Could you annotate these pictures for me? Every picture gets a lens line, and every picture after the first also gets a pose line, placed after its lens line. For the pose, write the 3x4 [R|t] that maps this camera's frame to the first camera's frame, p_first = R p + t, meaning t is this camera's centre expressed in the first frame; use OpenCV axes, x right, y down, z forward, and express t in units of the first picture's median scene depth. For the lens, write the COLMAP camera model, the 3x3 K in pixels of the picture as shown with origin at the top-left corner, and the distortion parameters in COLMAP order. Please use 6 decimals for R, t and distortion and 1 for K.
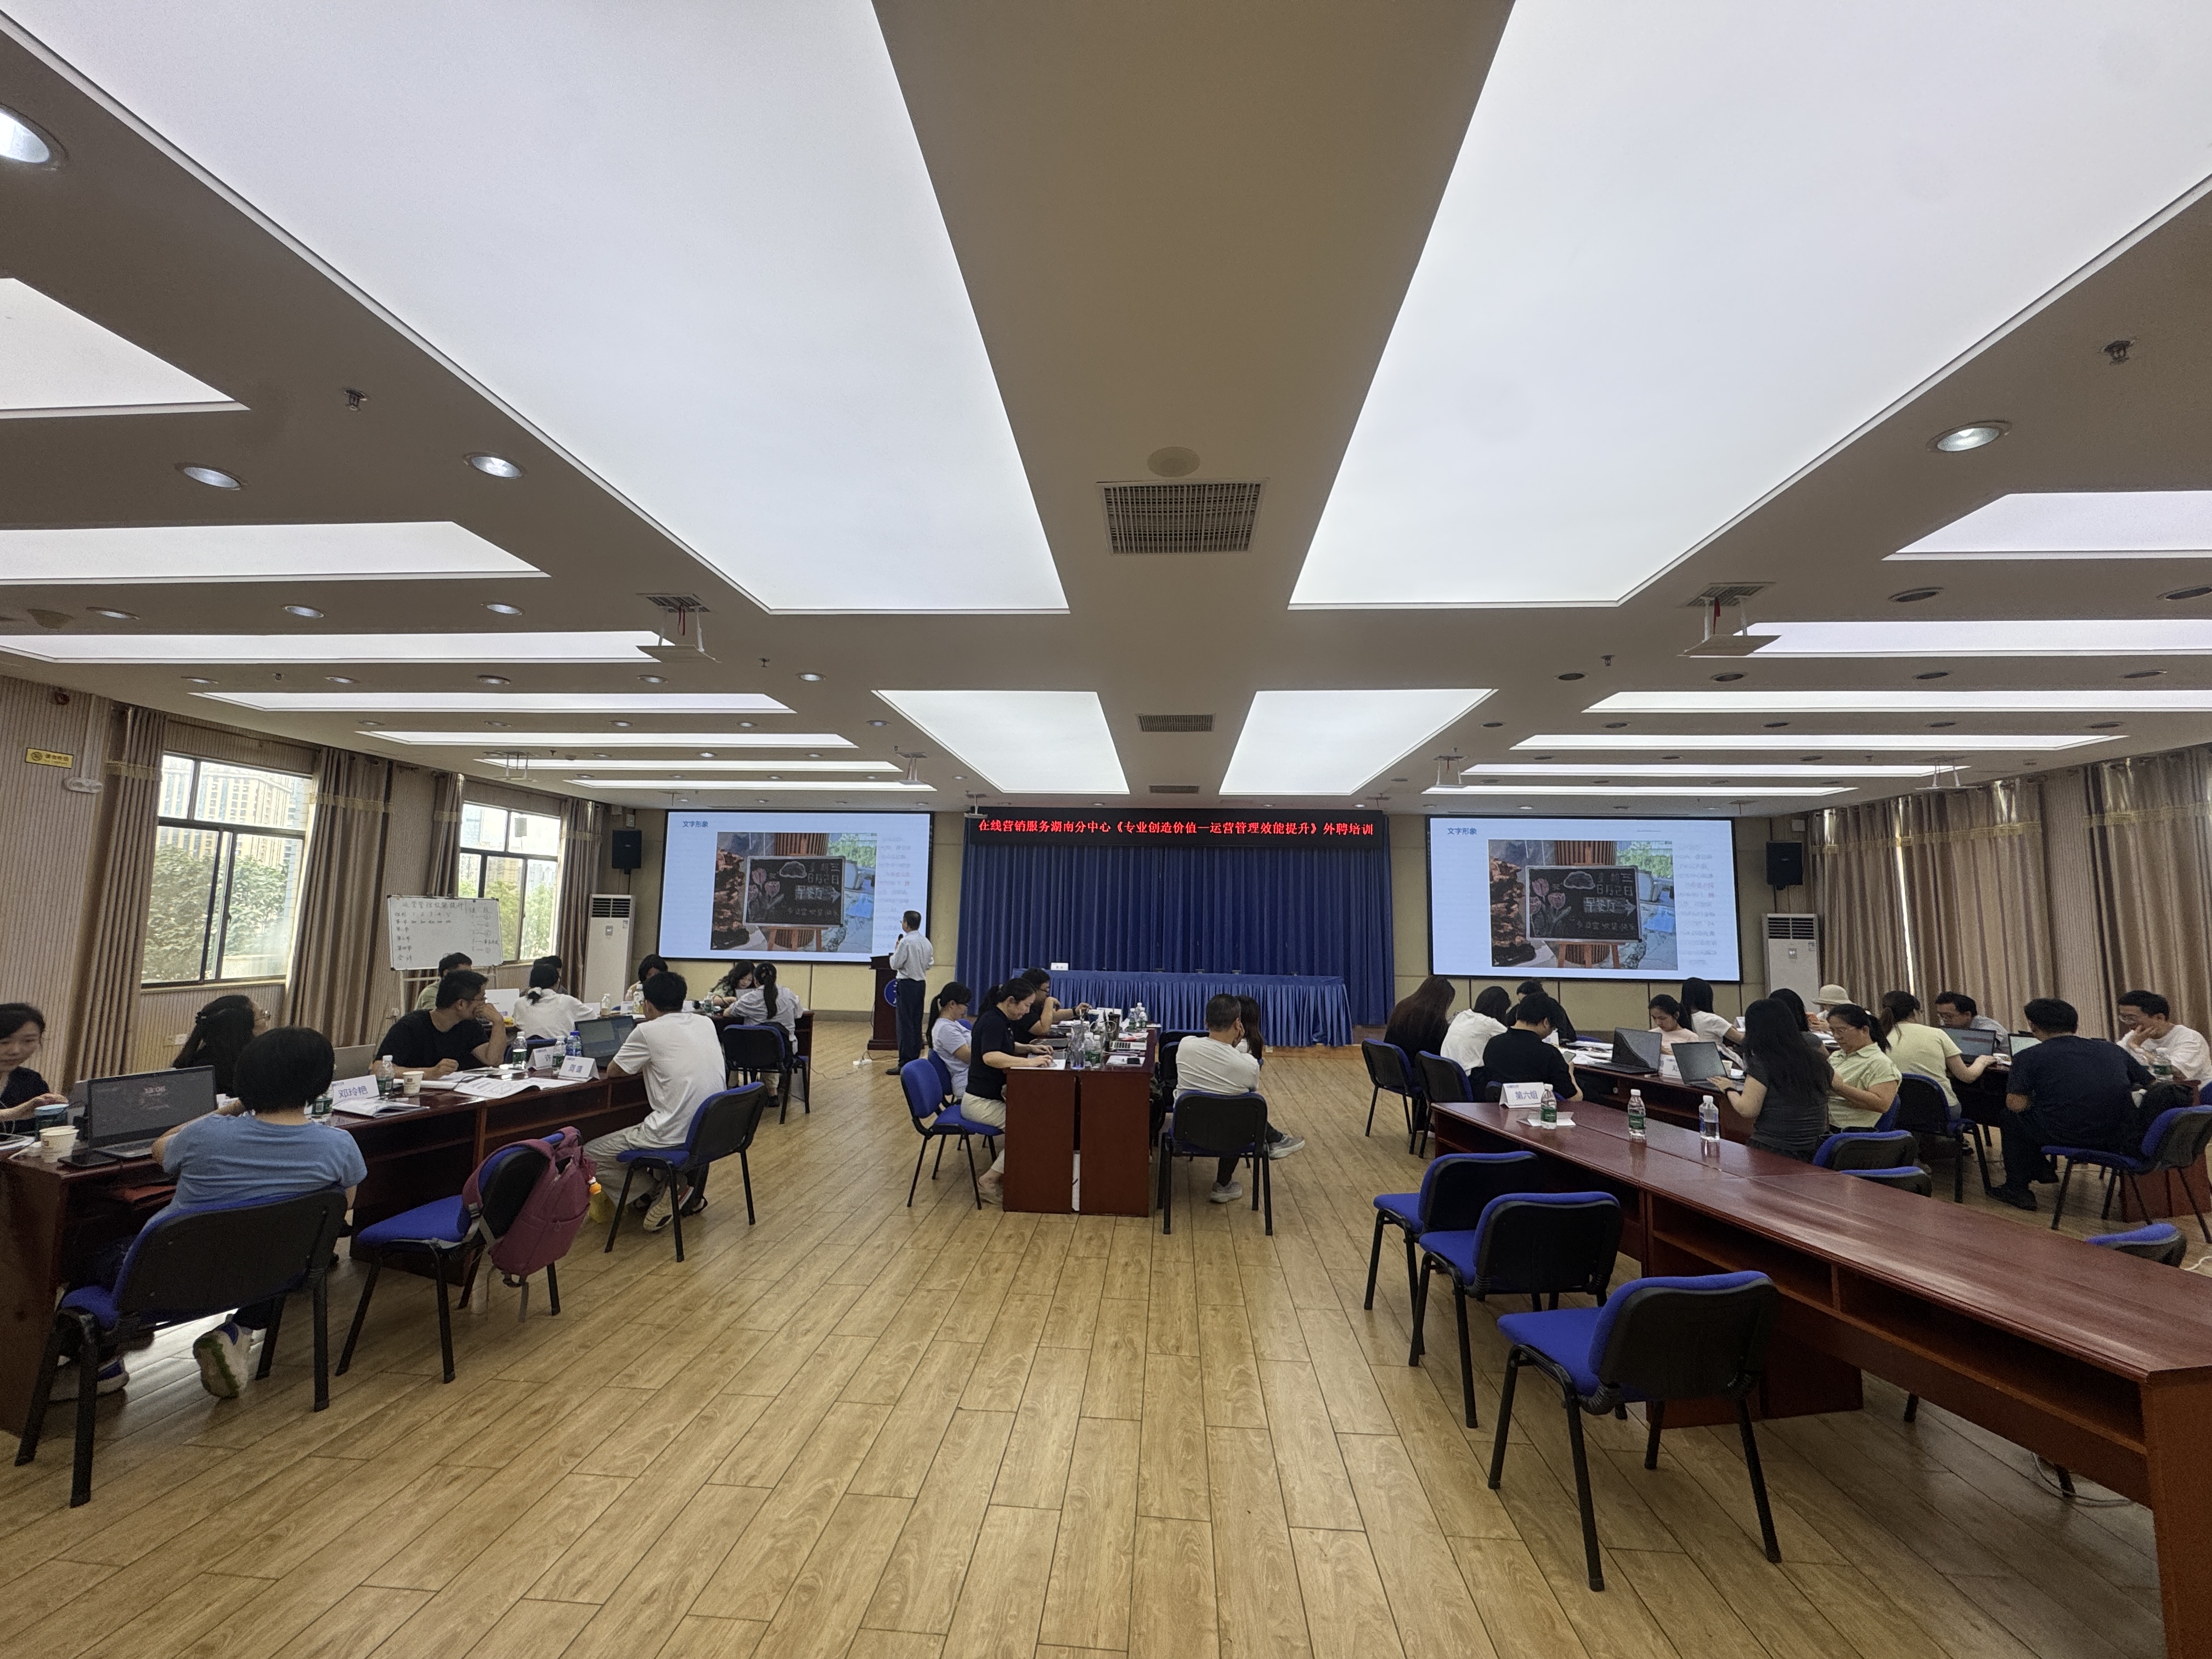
lens RADIAL K [[916.6, 0, 1106.0], [0, 916.6, 829.5], [0, 0, 1]] dist [-0.000888, -0.000165]
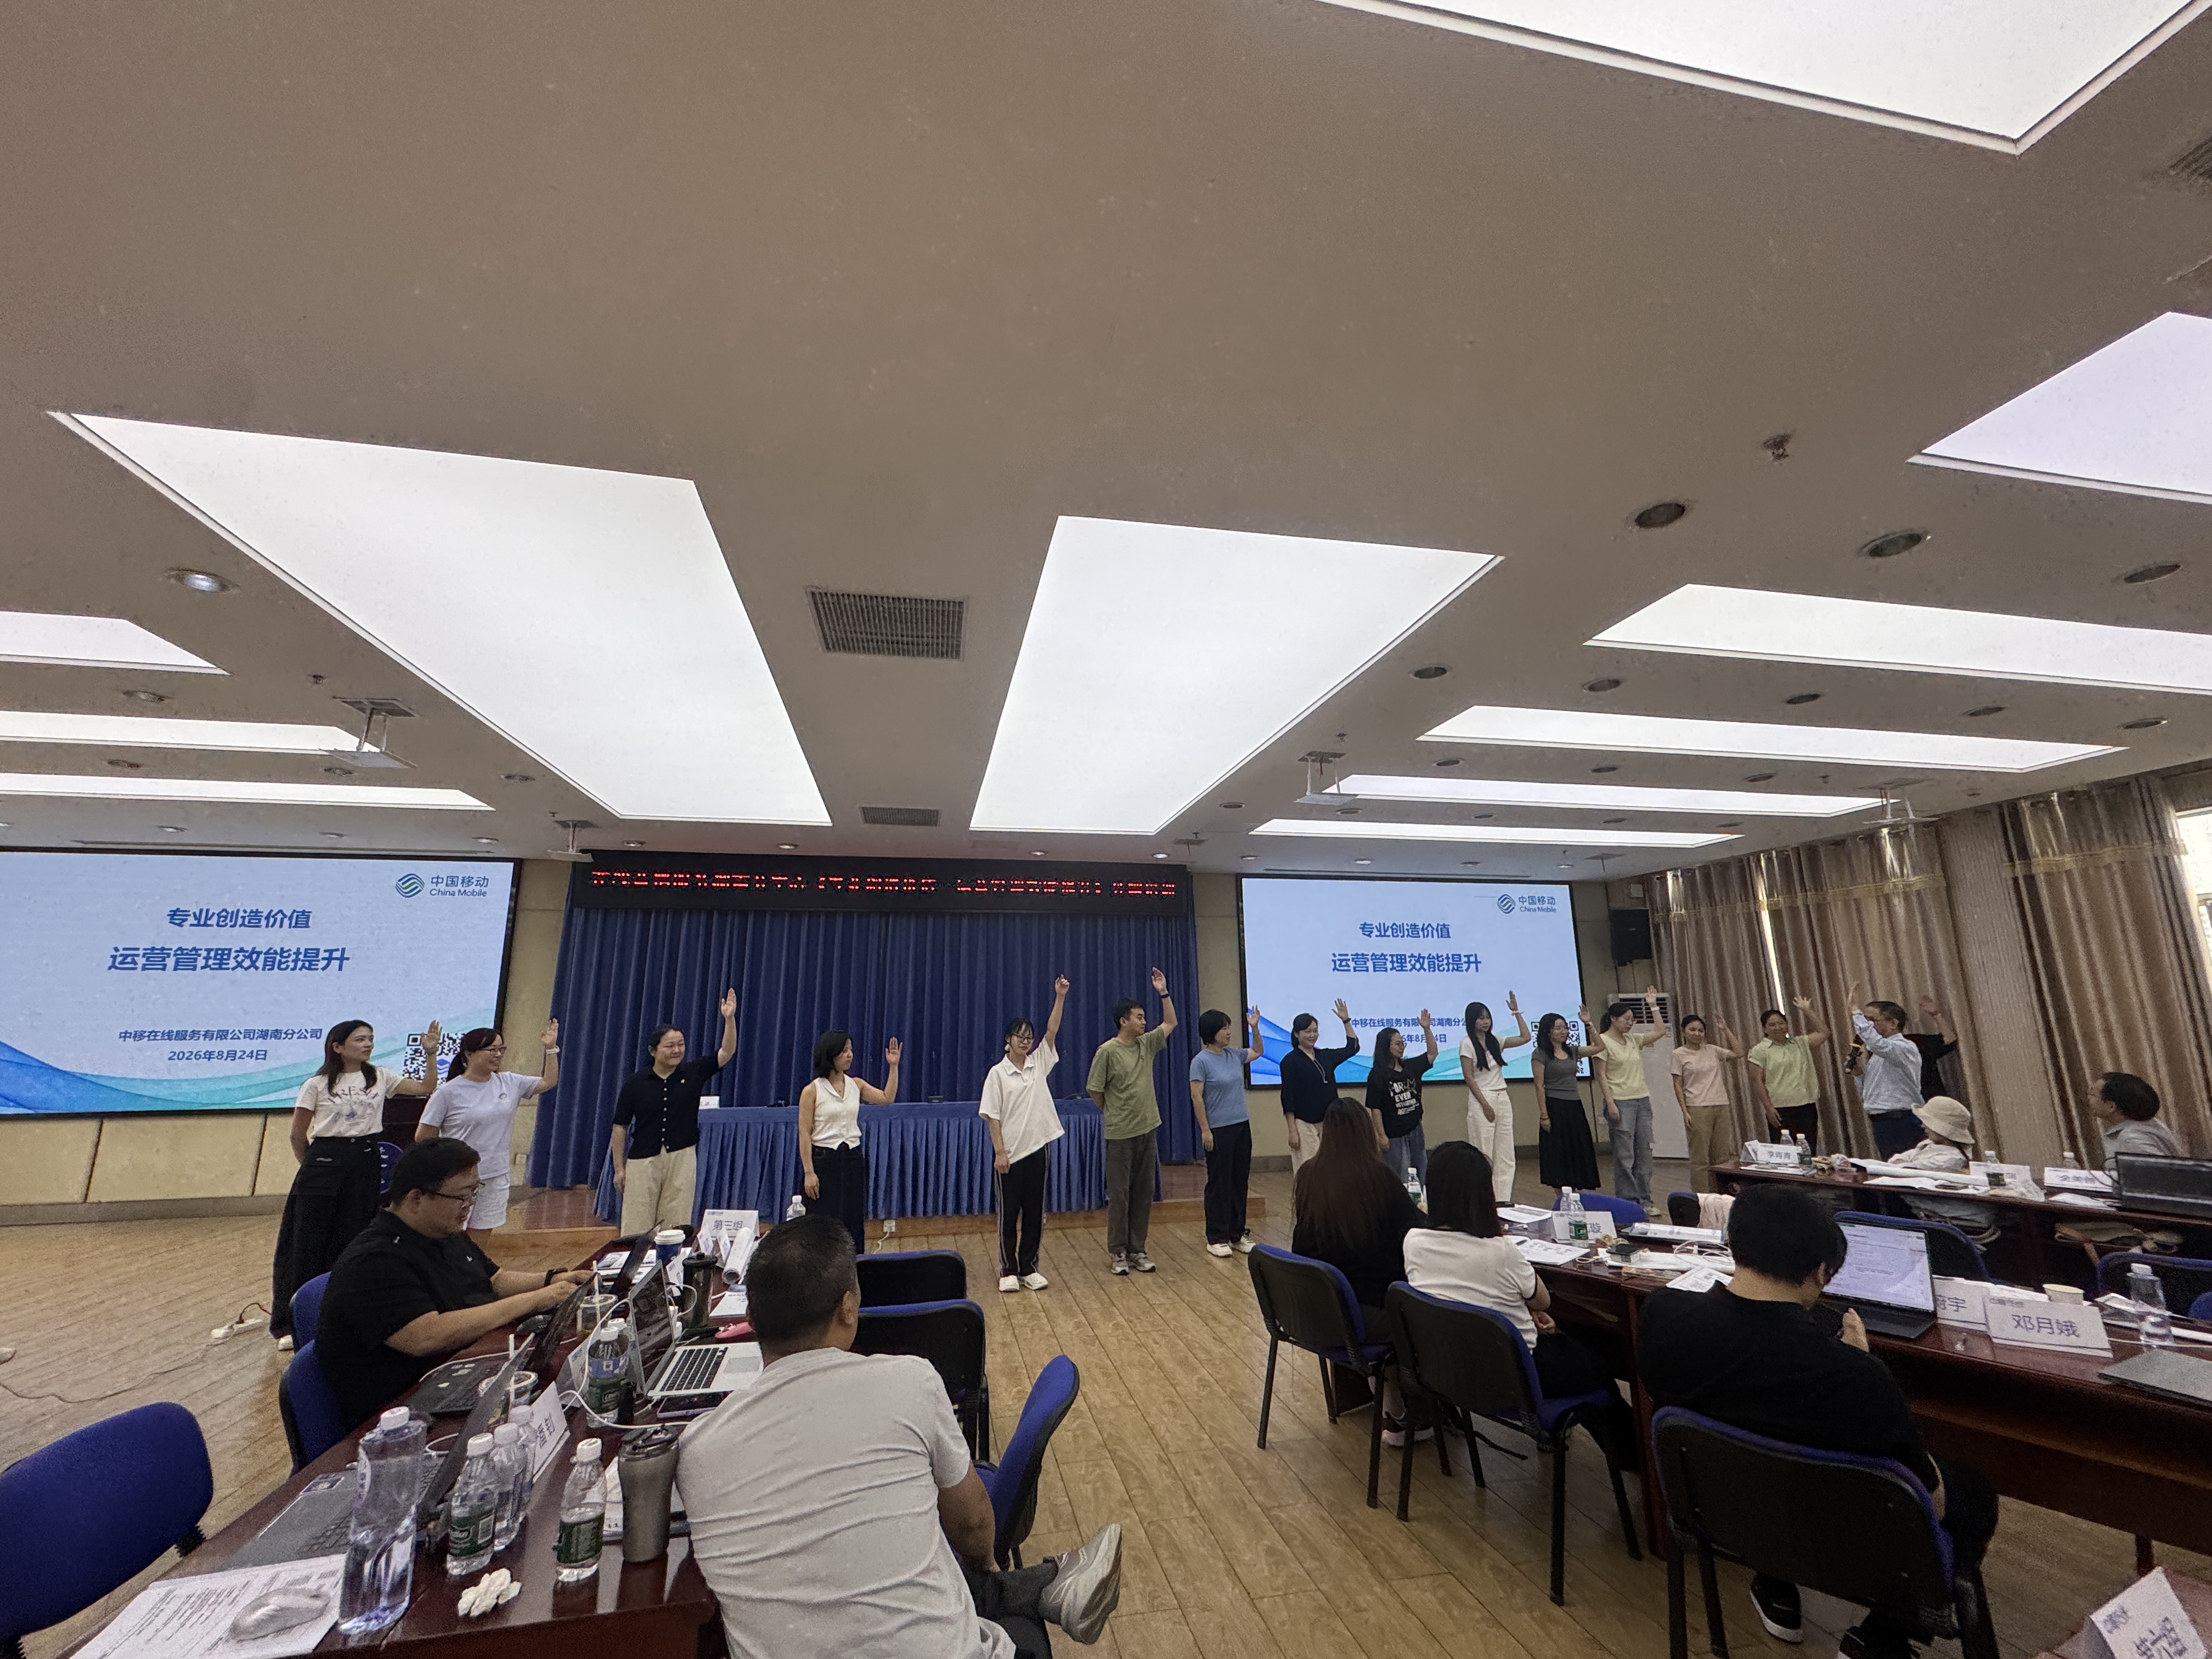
lens RADIAL K [[916.6, 0, 1106.0], [0, 916.6, 829.5], [0, 0, 1]] dist [-0.000888, -0.000165]
pose [[0.962692, 0.028728, 0.269071, 0.039183], [0.000637, 0.994105, -0.108418, 0.035608], [-0.270600, 0.104545, 0.956998, 0.332372]]
